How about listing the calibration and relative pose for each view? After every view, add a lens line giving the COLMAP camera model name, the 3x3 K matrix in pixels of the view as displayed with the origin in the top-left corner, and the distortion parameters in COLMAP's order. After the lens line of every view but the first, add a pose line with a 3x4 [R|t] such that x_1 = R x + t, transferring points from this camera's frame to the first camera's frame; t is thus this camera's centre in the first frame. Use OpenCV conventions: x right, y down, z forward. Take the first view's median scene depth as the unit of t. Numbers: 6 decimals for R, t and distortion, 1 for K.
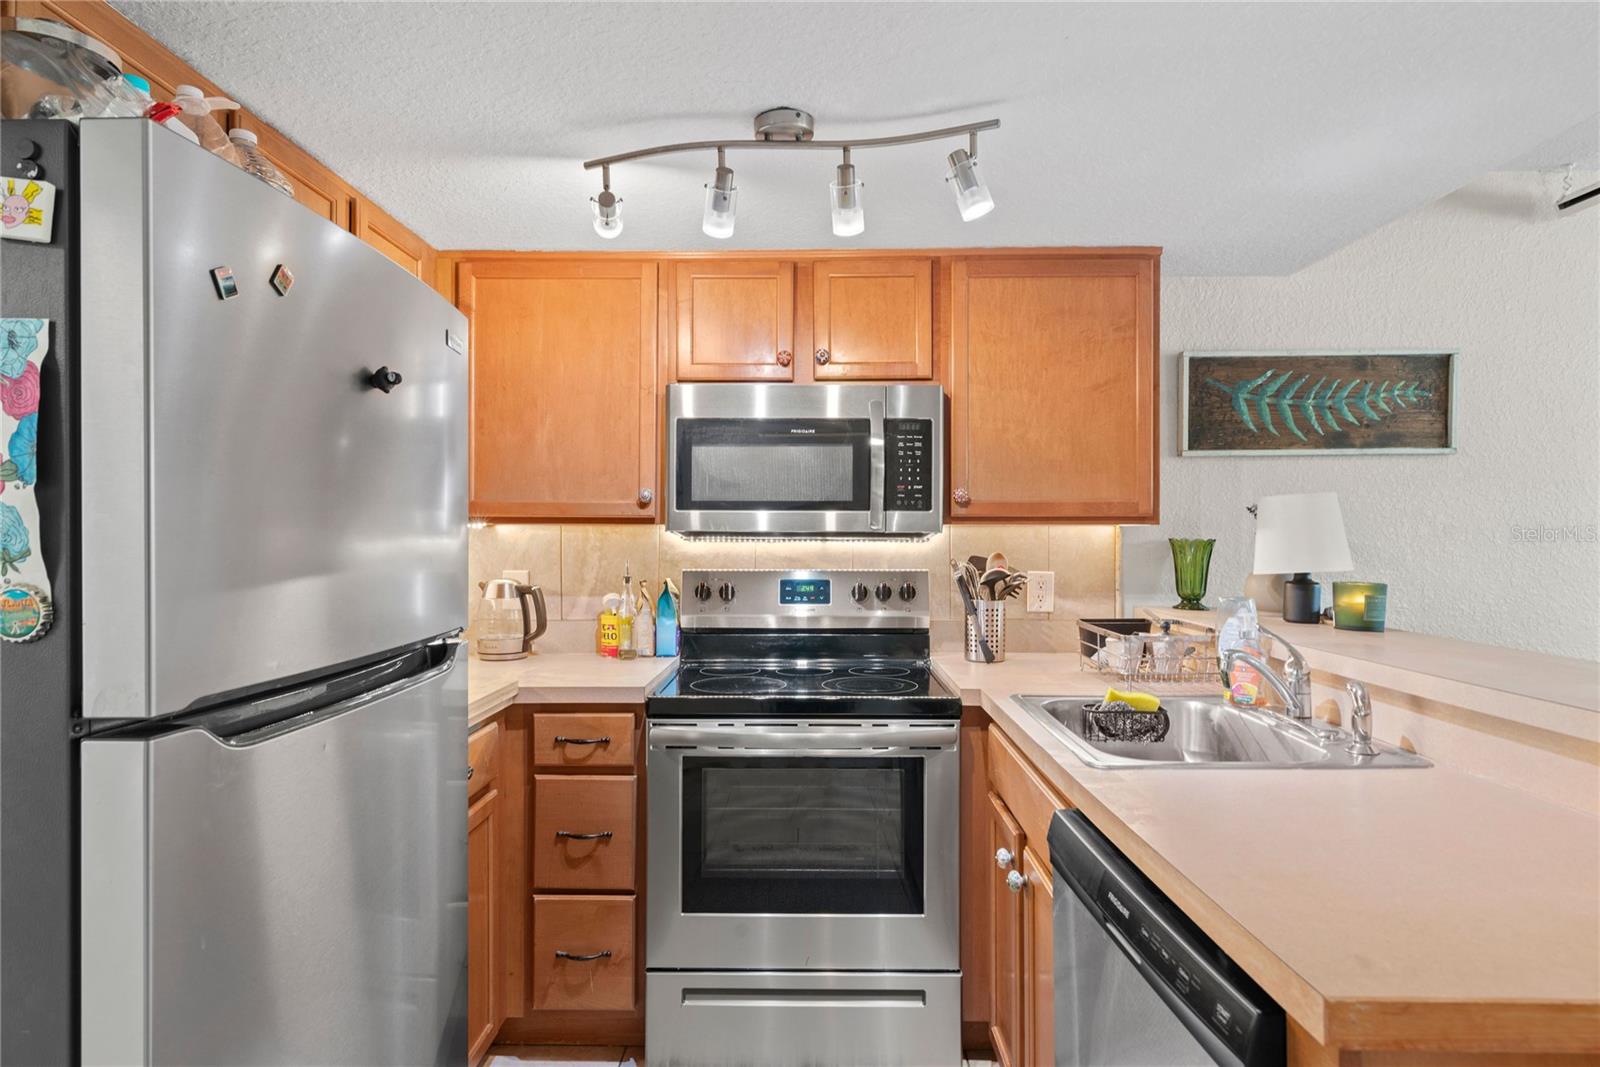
lens RADIAL K [[895.8, 0, 799.4], [0, 895.8, 530.6], [0, 0, 1]] dist [-0.004990, 0.000627]
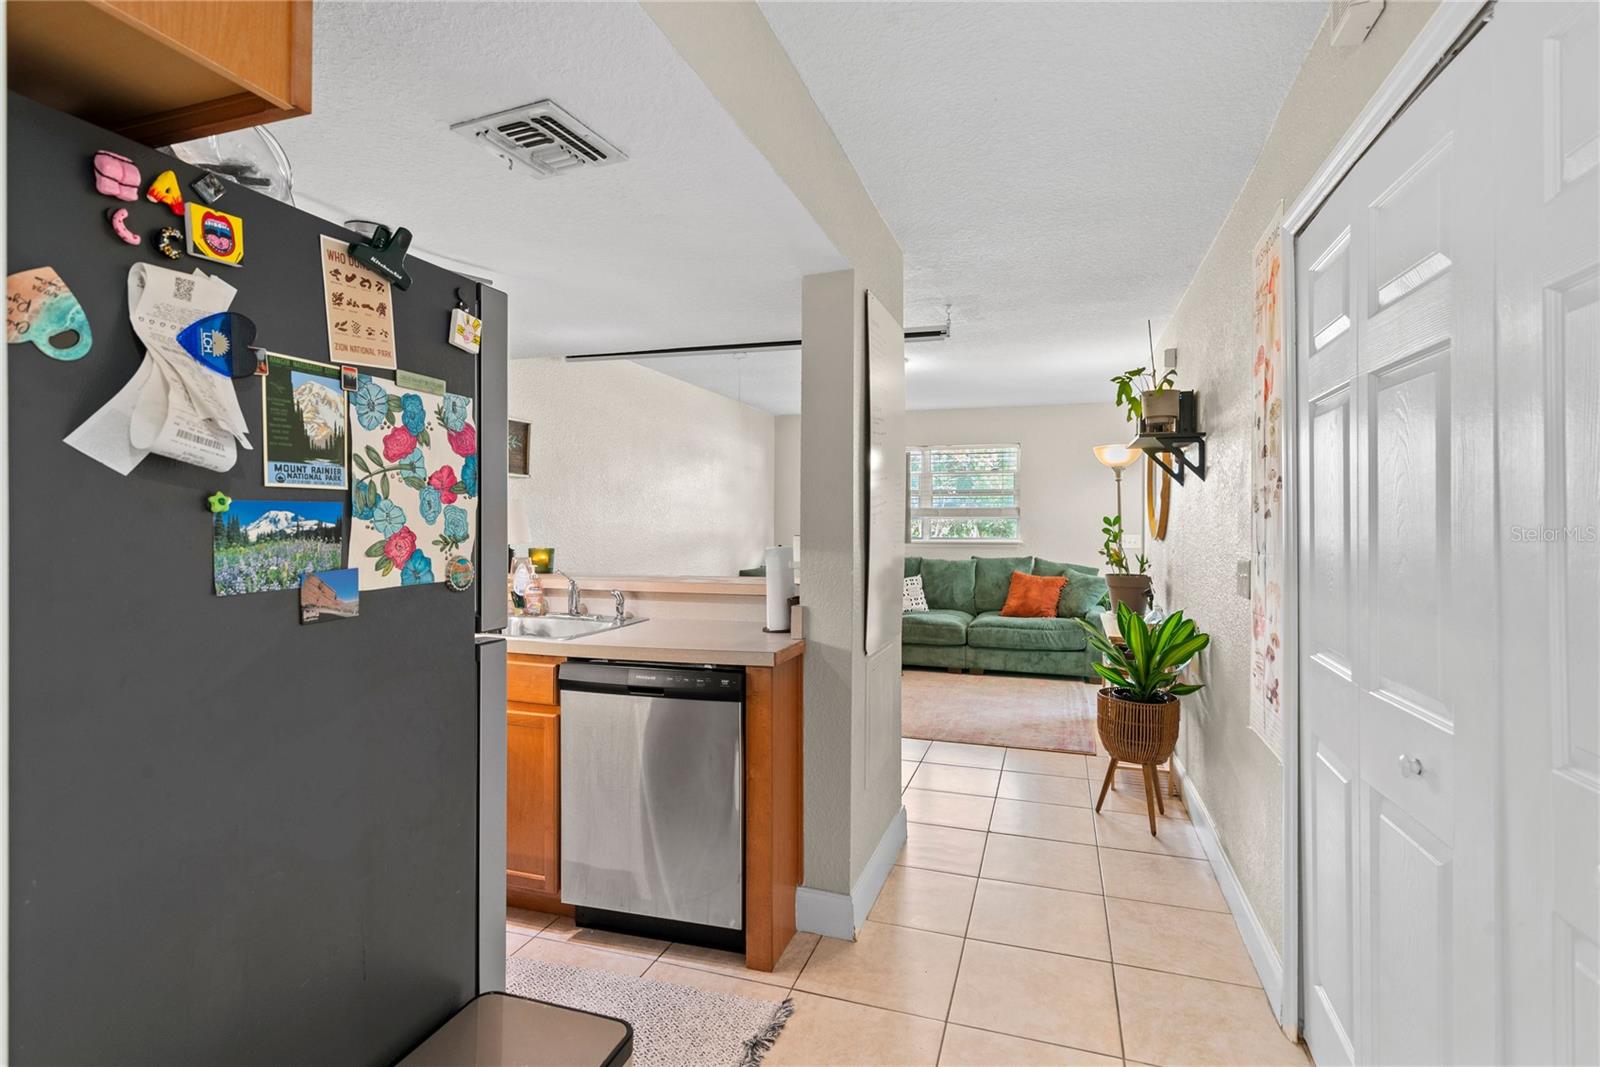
lens RADIAL K [[805.7, 0, 799.7], [0, 805.7, 525.7], [0, 0, 1]] dist [0.018215, 0.000918]
pose [[0.296154, -0.006260, 0.955120, -0.682702], [-0.003637, 0.999964, 0.007681, -0.003240], [-0.955133, -0.005749, 0.296120, -0.016180]]
